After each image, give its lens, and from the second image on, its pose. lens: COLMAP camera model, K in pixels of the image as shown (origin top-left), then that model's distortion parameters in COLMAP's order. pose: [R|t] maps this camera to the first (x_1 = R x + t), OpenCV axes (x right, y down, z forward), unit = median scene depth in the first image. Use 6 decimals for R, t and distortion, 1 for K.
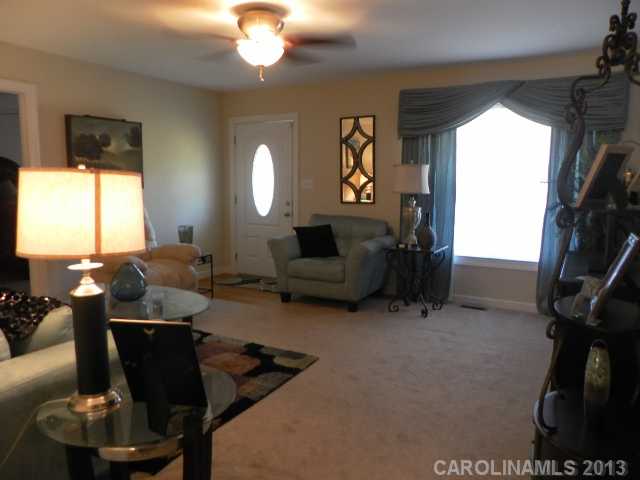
lens RADIAL K [[469.0, 0, 320.0], [0, 469.0, 240.0], [0, 0, 1]] dist [-0.025390, 0.001675]
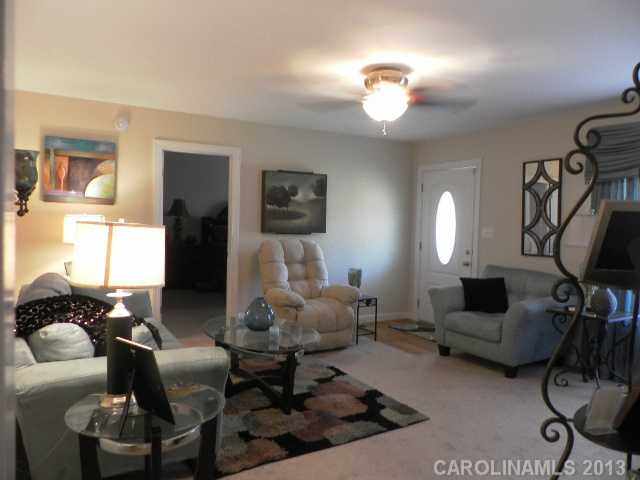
lens RADIAL K [[469.0, 0, 320.0], [0, 469.0, 240.0], [0, 0, 1]] dist [-0.025390, 0.001675]
pose [[0.869083, 0.035382, -0.493400, 0.176232], [-0.080885, 0.994179, -0.071179, -0.013729], [0.488009, 0.101769, 0.866885, 0.030766]]
